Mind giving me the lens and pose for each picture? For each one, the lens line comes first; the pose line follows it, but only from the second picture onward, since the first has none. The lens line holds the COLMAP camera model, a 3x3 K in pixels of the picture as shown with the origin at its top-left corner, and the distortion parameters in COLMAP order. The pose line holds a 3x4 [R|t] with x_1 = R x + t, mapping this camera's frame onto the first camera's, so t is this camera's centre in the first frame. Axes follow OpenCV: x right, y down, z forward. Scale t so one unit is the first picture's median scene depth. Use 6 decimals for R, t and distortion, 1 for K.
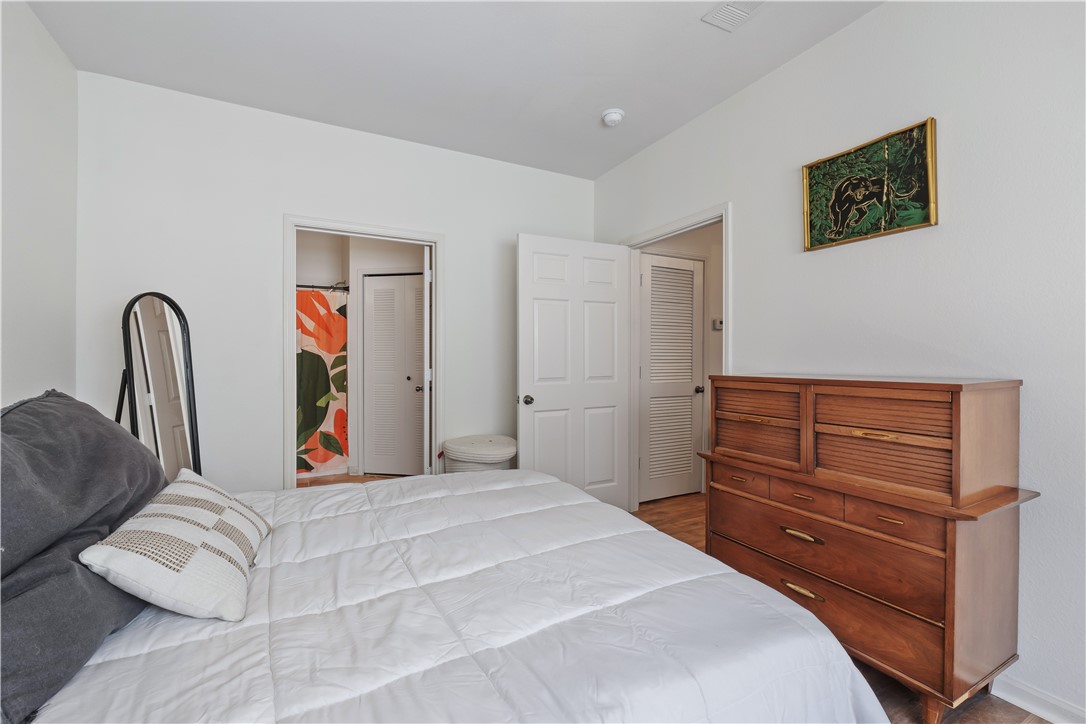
lens RADIAL K [[475.2, 0, 544.3], [0, 475.2, 358.5], [0, 0, 1]] dist [0.001964, 0.000128]
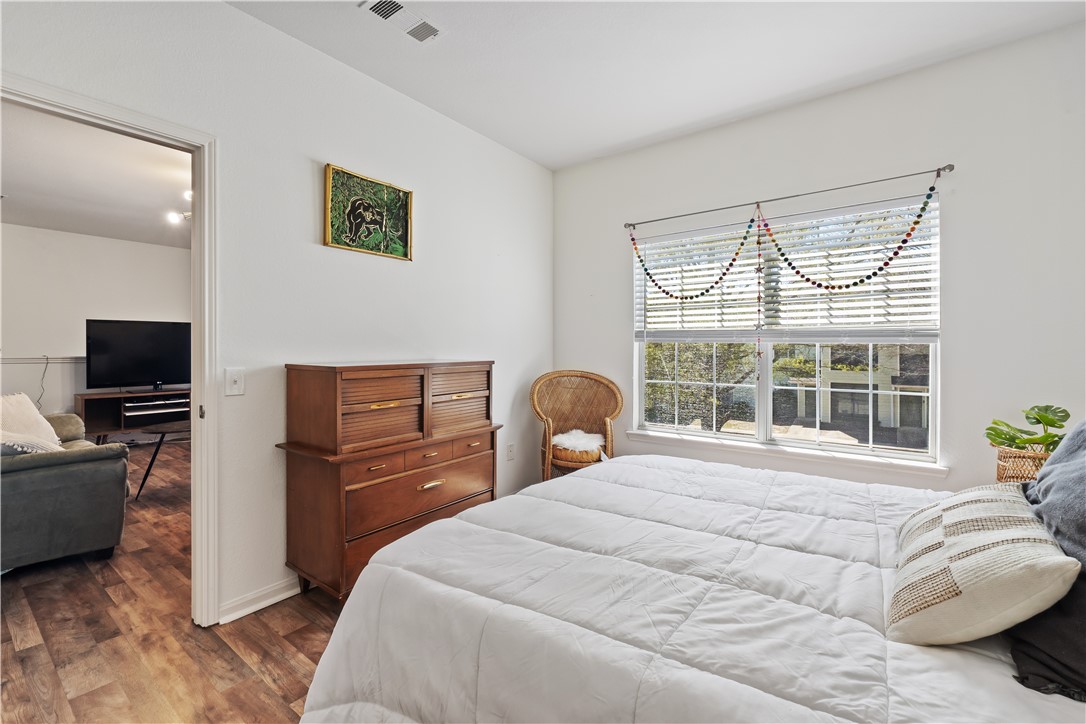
lens RADIAL K [[449.9, 0, 542.6], [0, 449.9, 352.4], [0, 0, 1]] dist [-0.015242, 0.000334]
pose [[-0.428969, -0.003827, 0.903311, -1.018406], [0.005070, 0.999965, 0.006644, 0.011151], [-0.903305, 0.007430, -0.428935, 1.862849]]
